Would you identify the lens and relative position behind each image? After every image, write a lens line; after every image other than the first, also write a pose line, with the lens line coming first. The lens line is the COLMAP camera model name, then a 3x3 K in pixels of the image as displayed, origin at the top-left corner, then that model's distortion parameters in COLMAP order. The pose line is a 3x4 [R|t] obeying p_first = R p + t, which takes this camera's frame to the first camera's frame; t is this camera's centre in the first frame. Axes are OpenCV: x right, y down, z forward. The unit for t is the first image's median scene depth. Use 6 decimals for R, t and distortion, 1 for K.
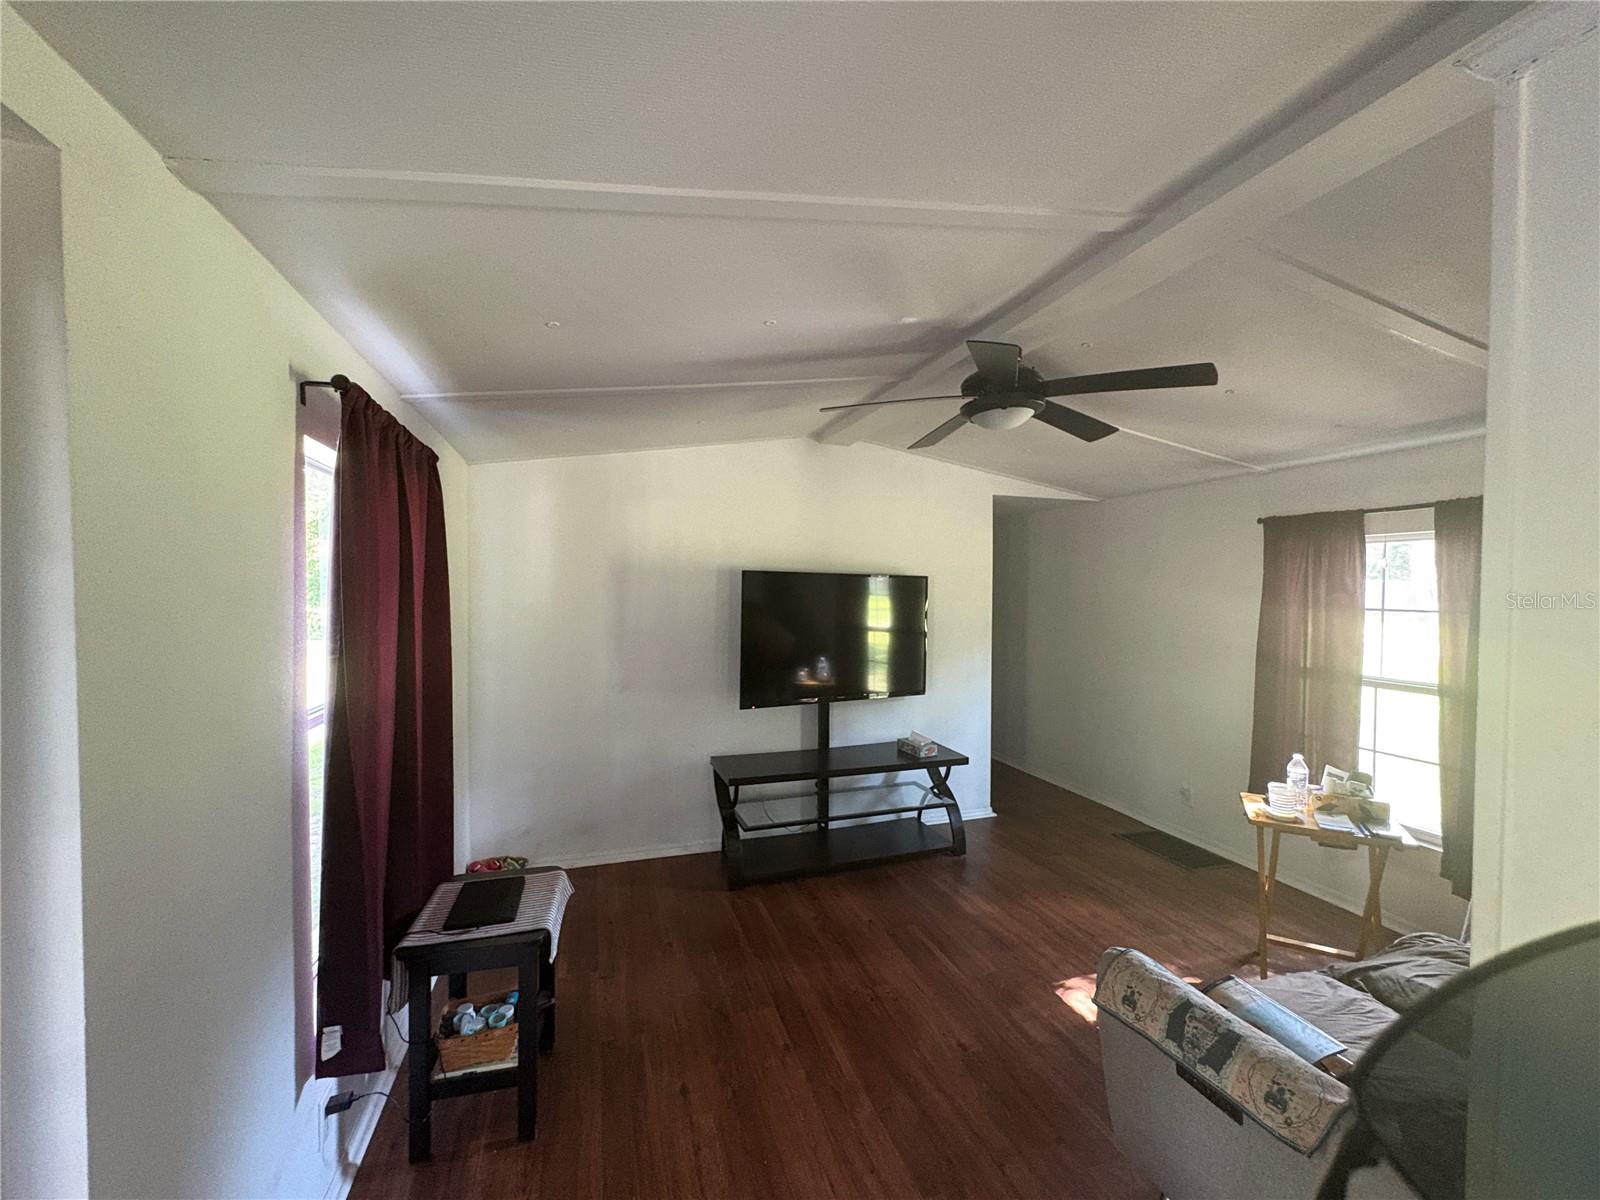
lens RADIAL K [[637.8, 0, 795.0], [0, 637.8, 601.4], [0, 0, 1]] dist [0.001538, 0.000048]
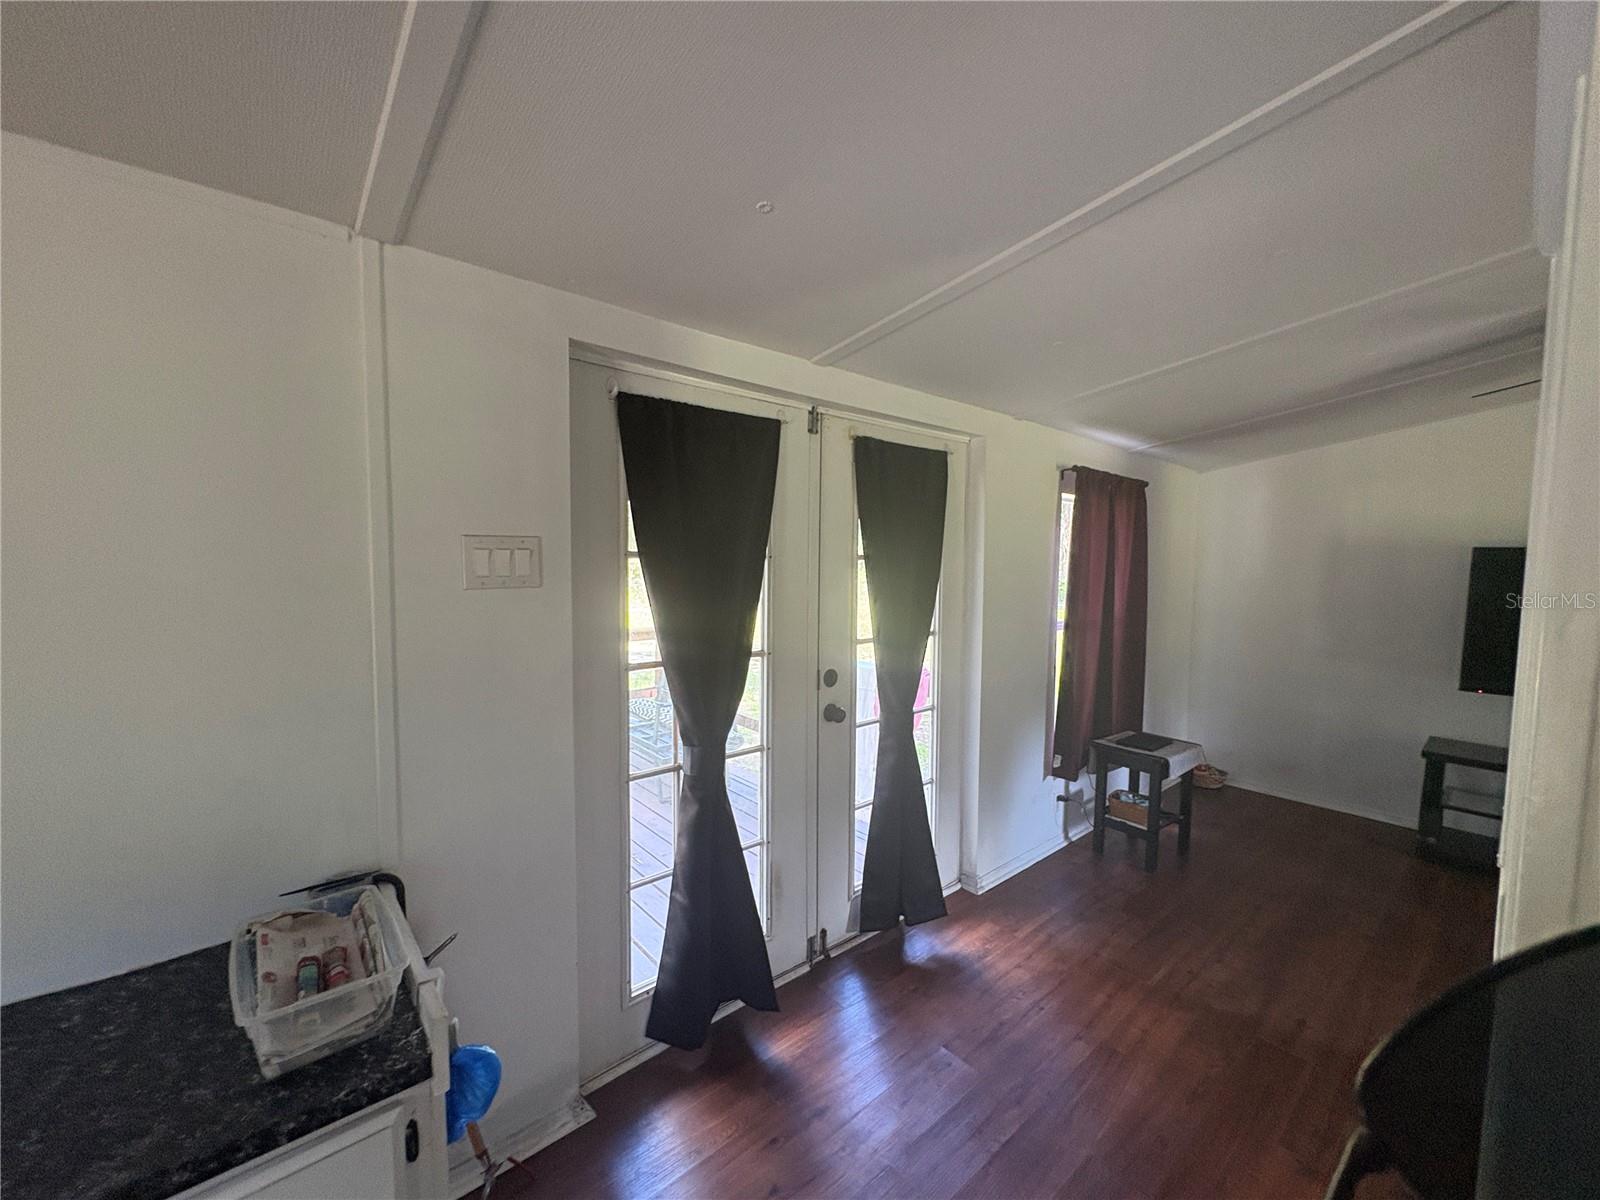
lens RADIAL K [[637.8, 0, 795.0], [0, 637.8, 601.4], [0, 0, 1]] dist [0.001538, 0.000048]
pose [[0.385499, 0.060553, -0.920719, 0.792620], [-0.032350, 0.998118, 0.052098, 0.028567], [0.922141, 0.009701, 0.386732, -0.606086]]
